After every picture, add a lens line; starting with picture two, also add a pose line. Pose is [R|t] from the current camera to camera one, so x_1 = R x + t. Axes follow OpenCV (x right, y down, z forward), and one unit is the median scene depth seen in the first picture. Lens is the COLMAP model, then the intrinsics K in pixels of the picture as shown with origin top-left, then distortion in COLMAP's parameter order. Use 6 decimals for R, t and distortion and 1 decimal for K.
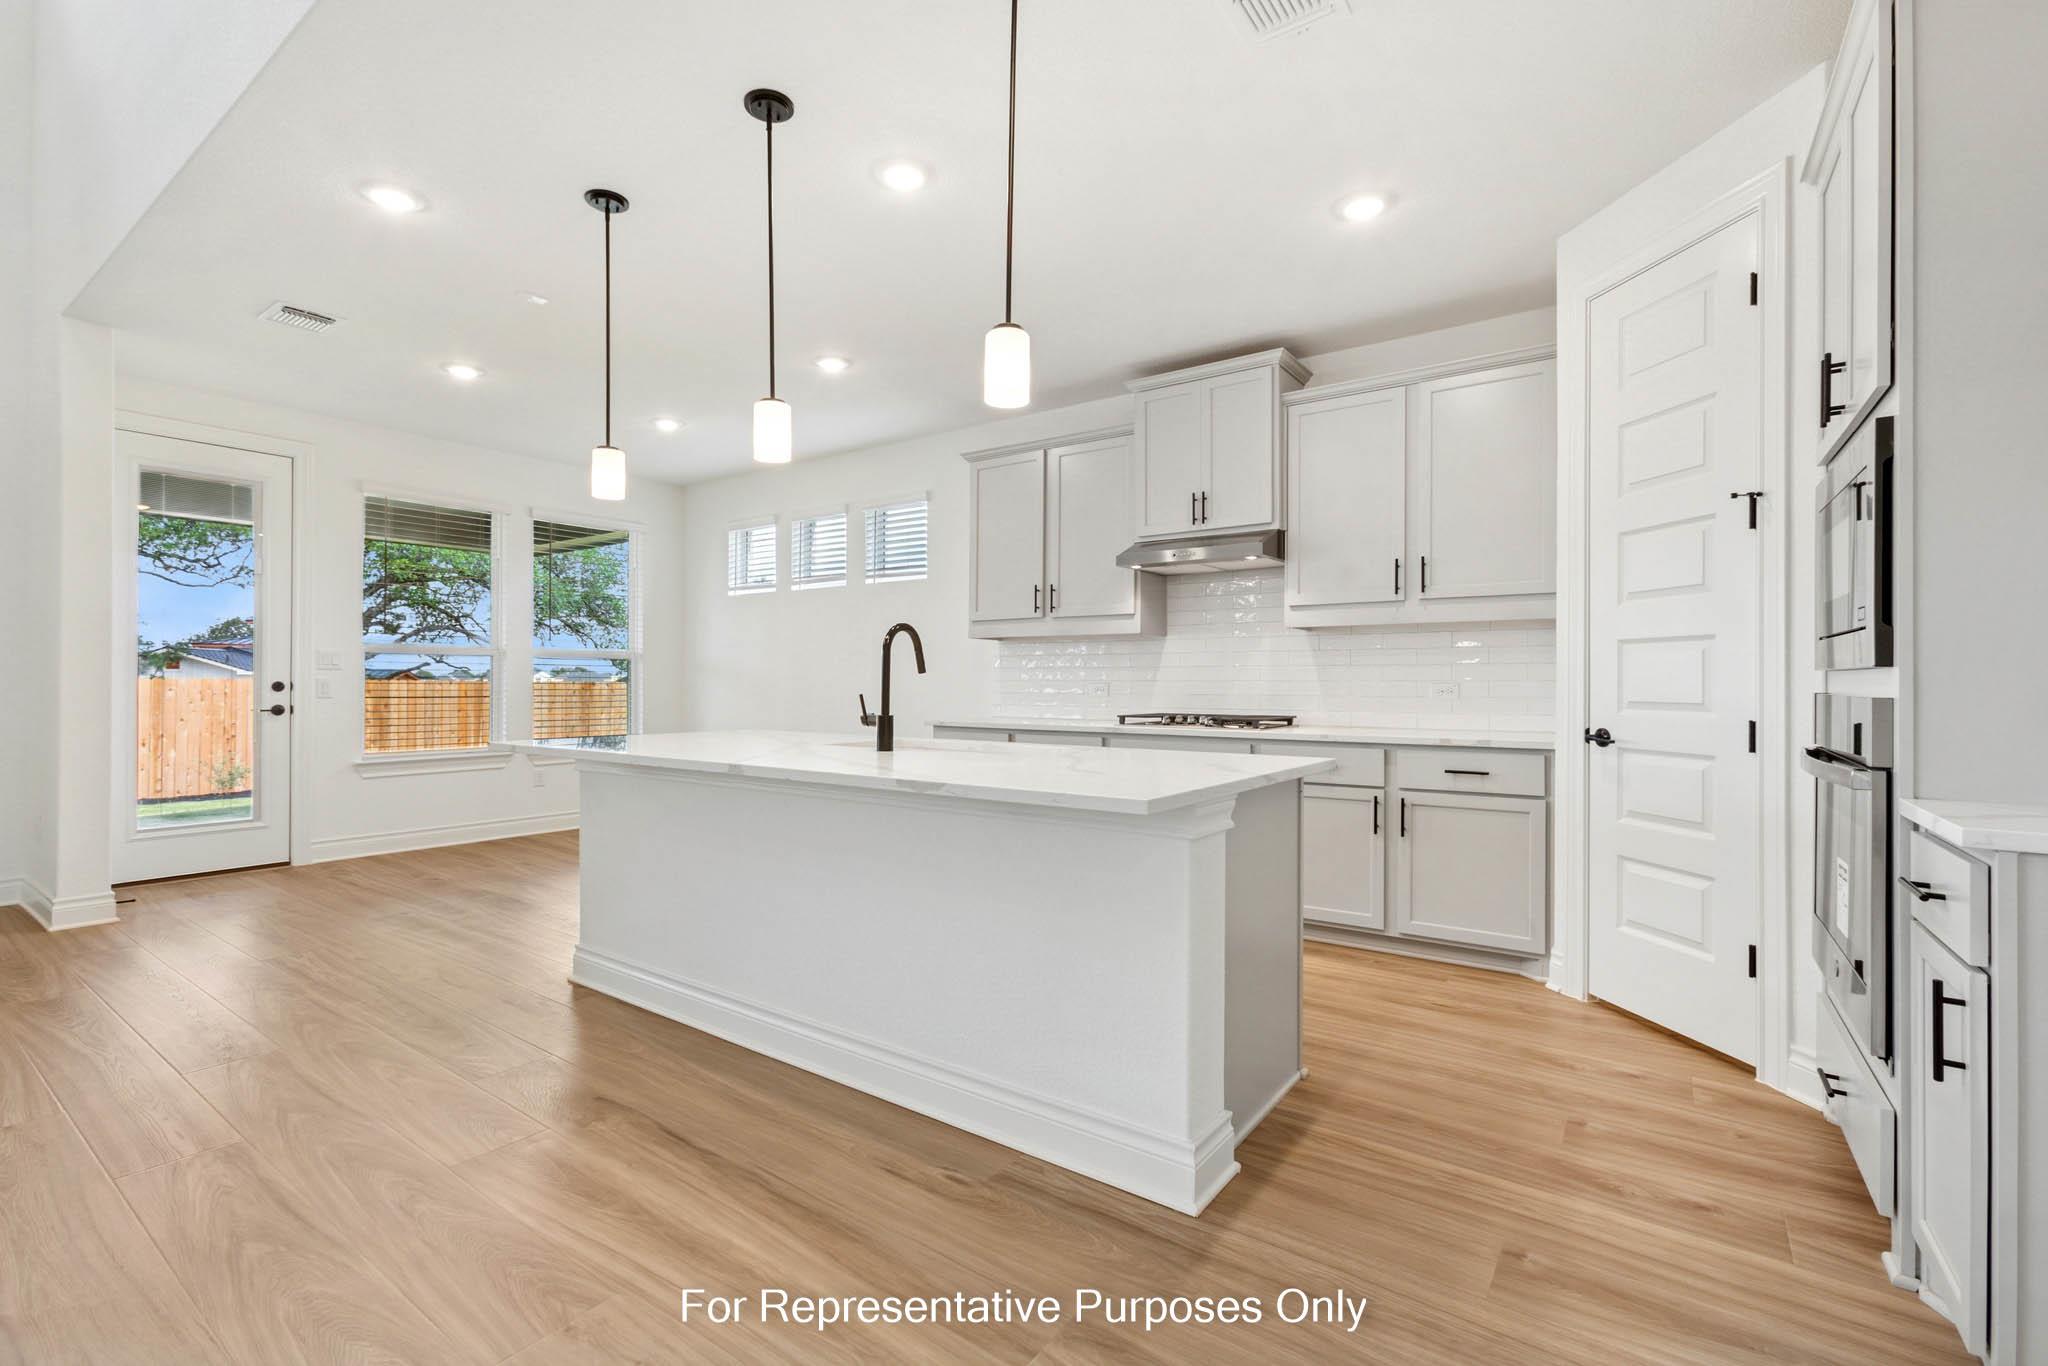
lens RADIAL K [[921.2, 0, 1023.4], [0, 921.2, 674.0], [0, 0, 1]] dist [-0.001844, 0.003891]
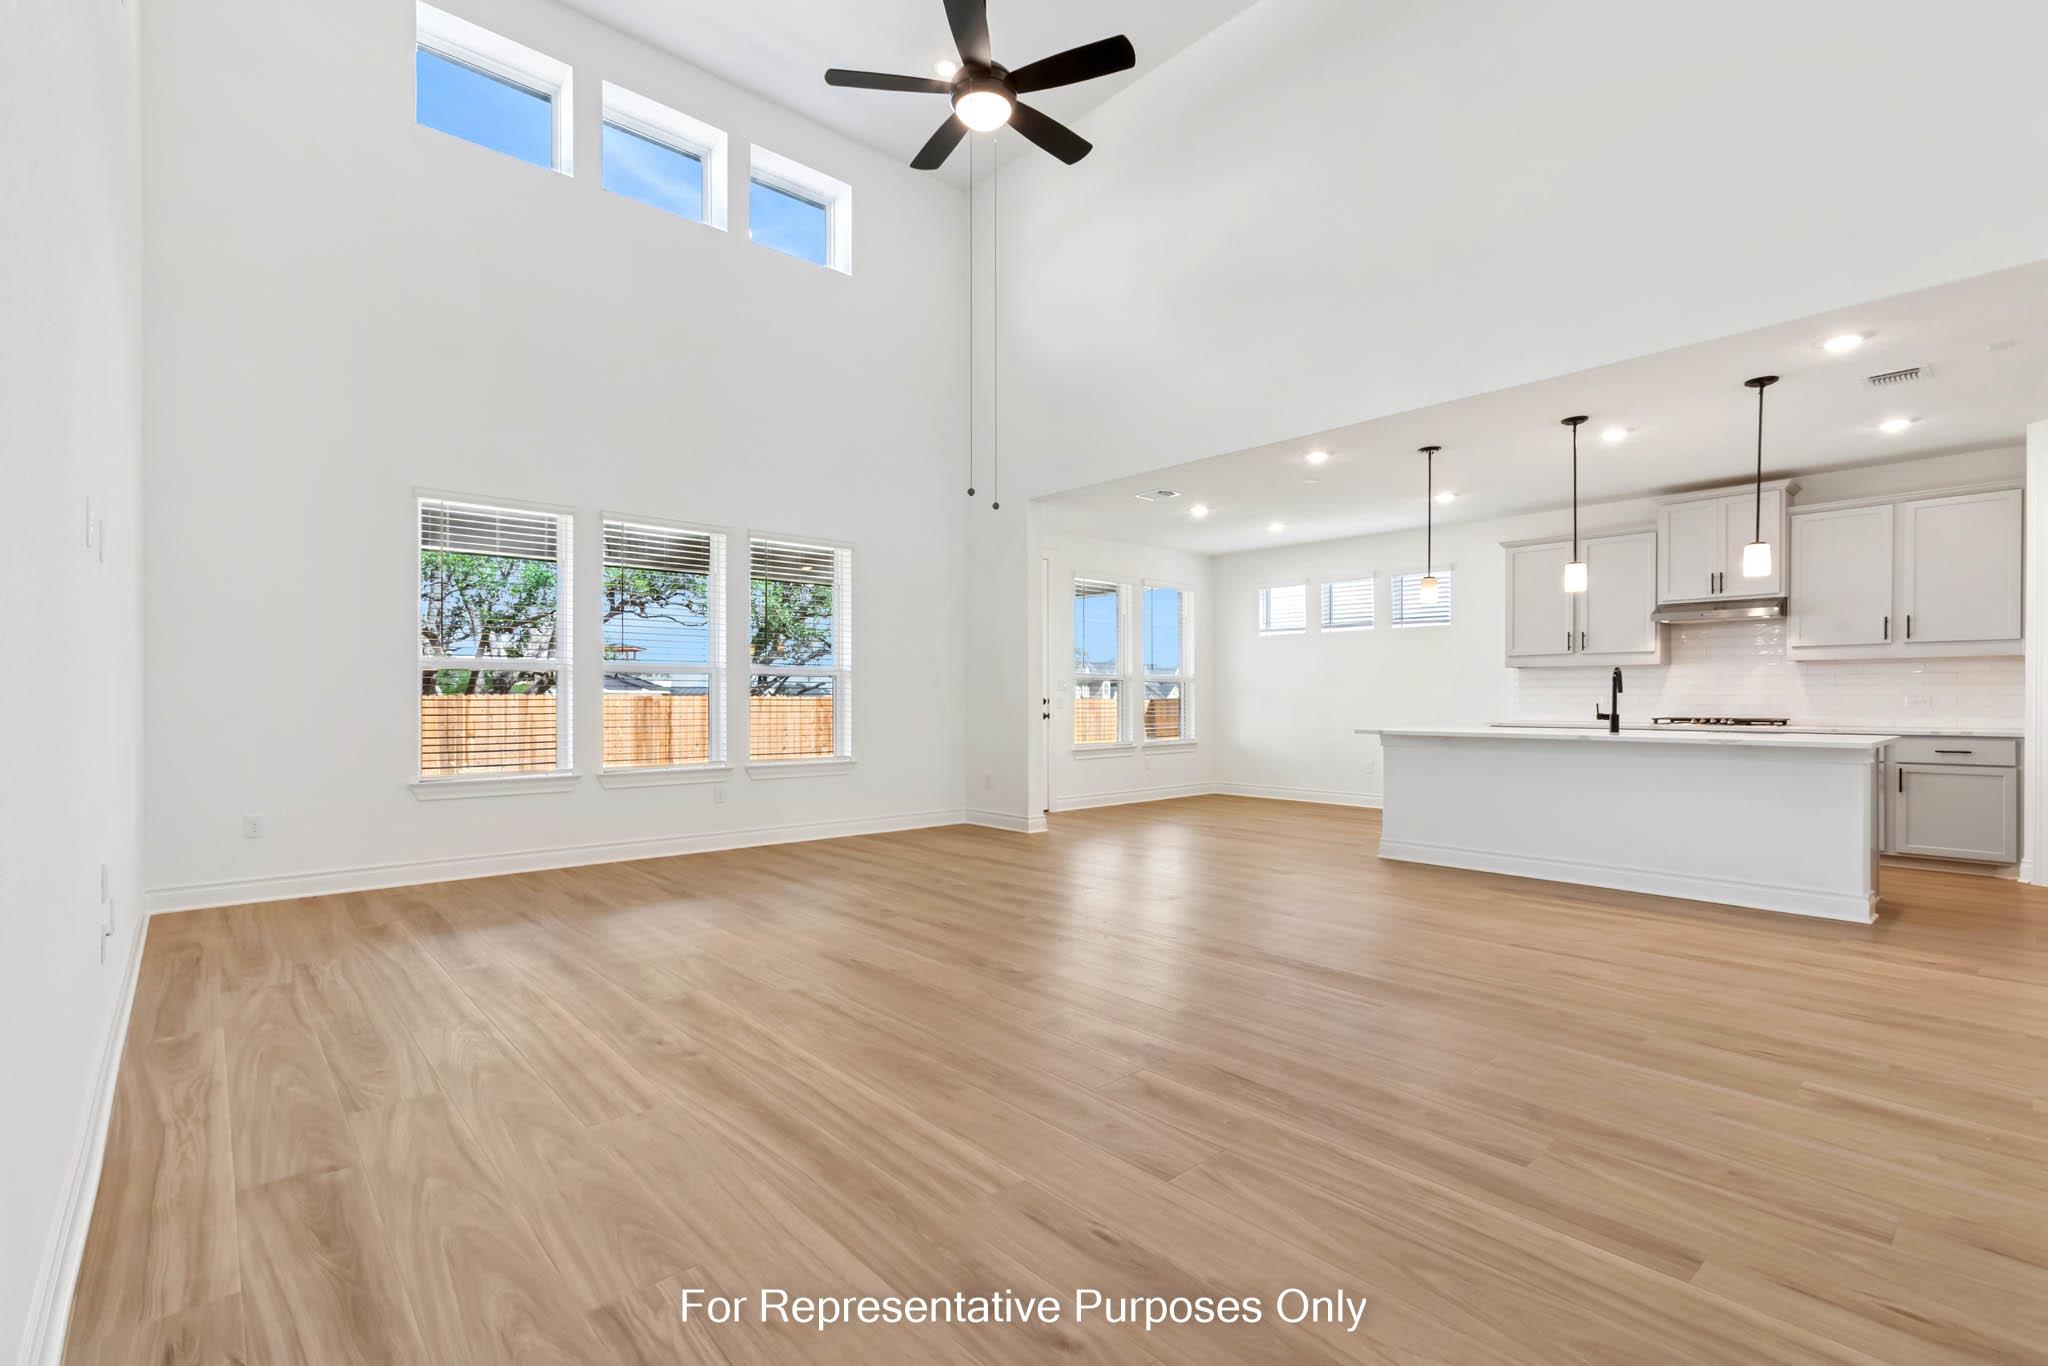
lens RADIAL K [[921.2, 0, 1015.5], [0, 921.2, 691.1], [0, 0, 1]] dist [-0.001844, 0.003891]
pose [[0.980084, -0.005290, -0.198513, -0.847517], [0.005871, 0.999980, 0.002337, -0.013906], [0.198497, -0.003456, 0.980095, -0.957350]]
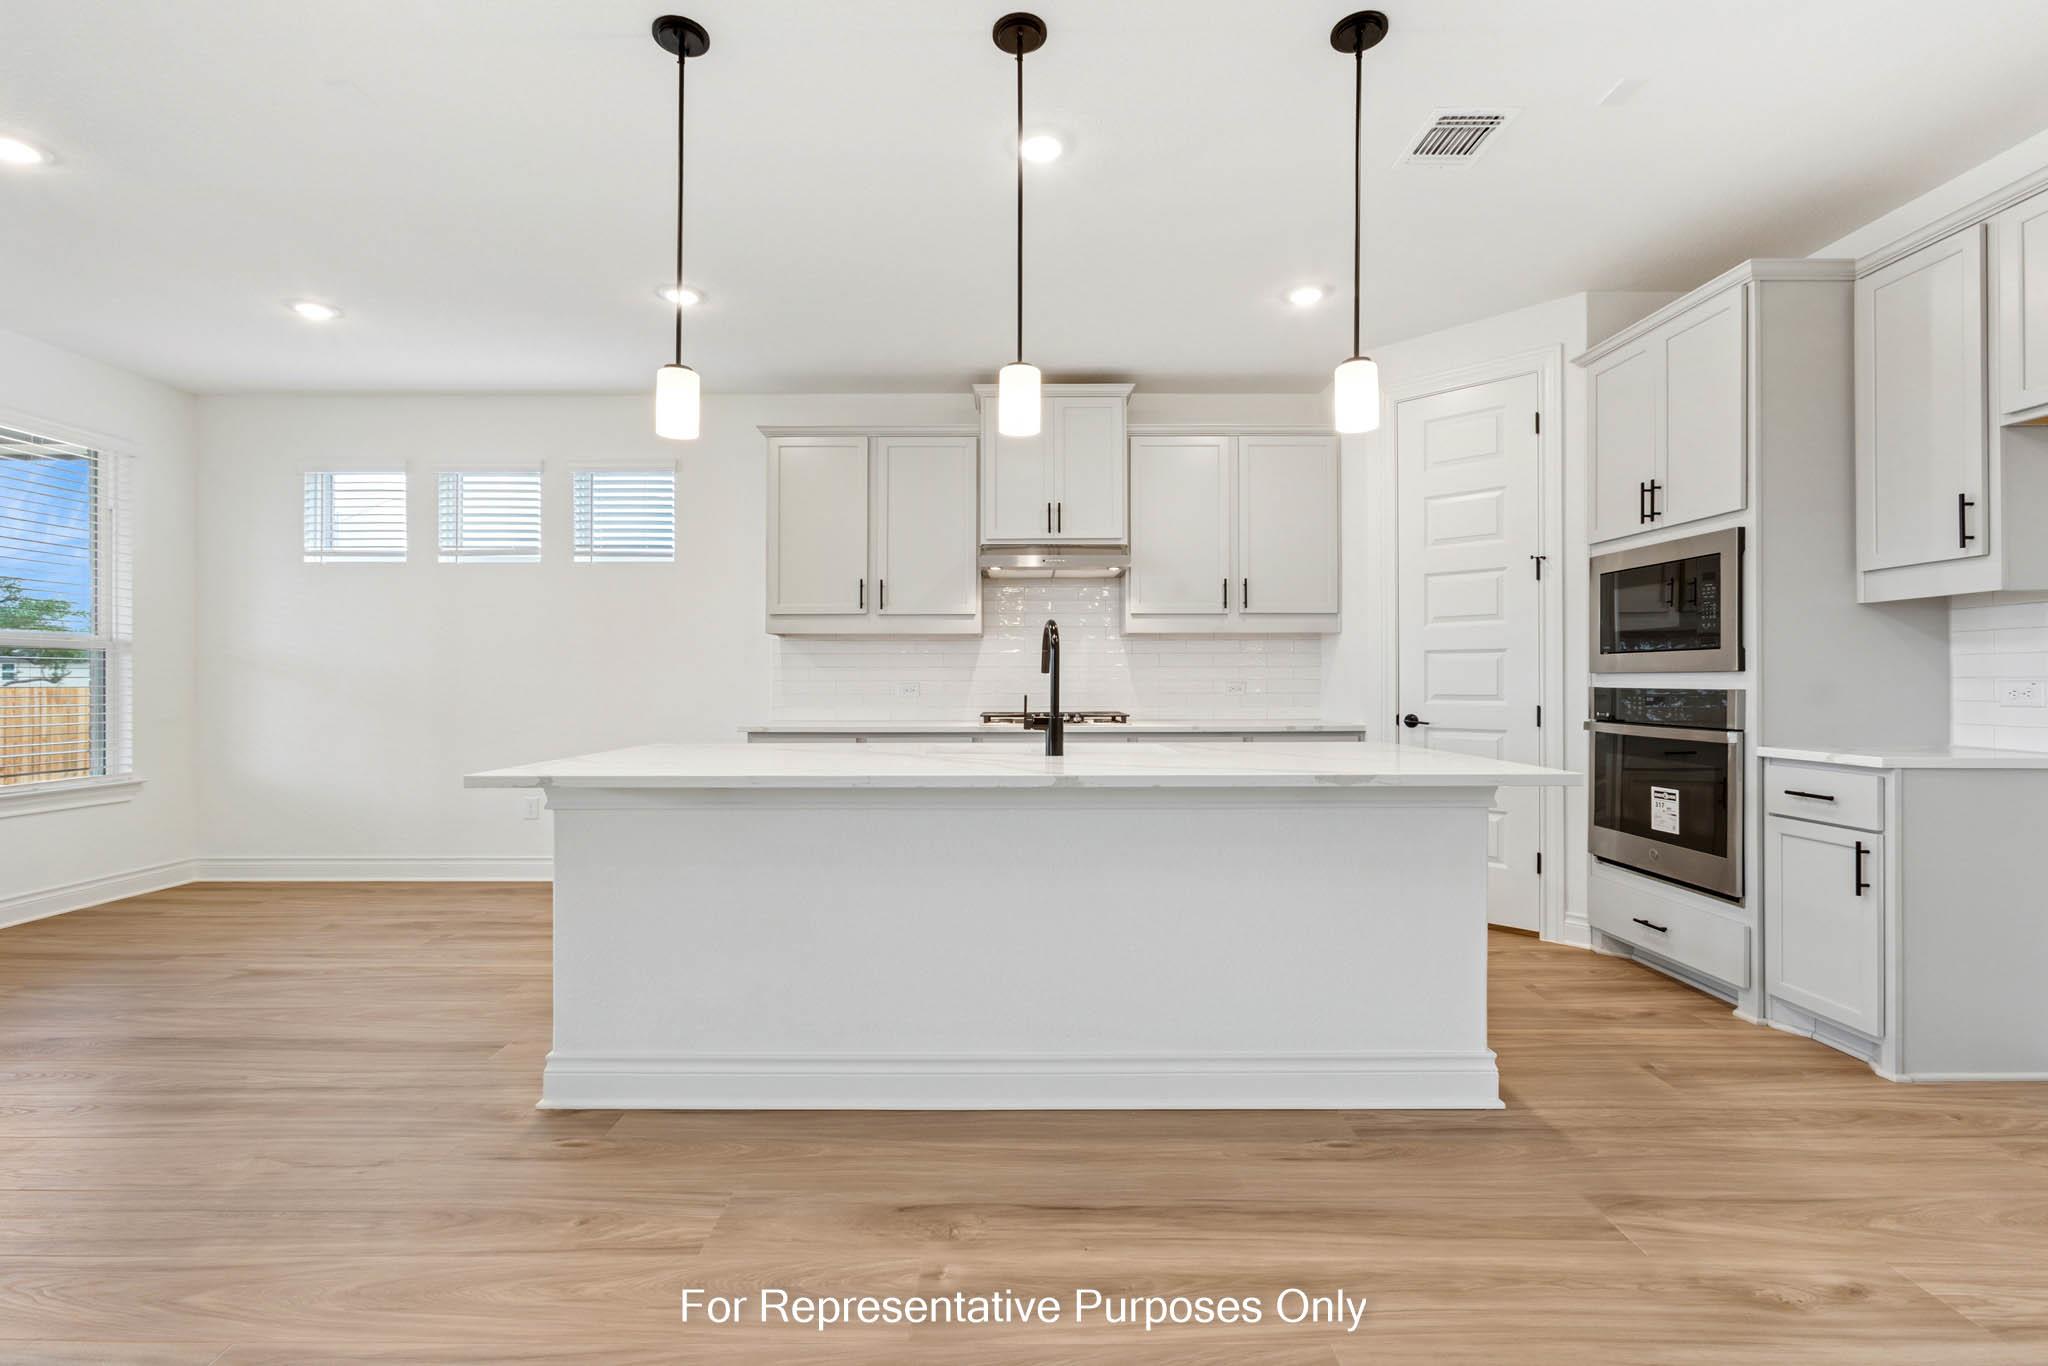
lens RADIAL K [[921.2, 0, 1010.7], [0, 921.2, 679.0], [0, 0, 1]] dist [-0.001844, 0.003891]
pose [[0.803383, -0.001185, 0.595461, -0.629976], [-0.001912, 0.999988, 0.004570, 0.001240], [-0.595459, -0.004810, 0.803371, 0.228723]]
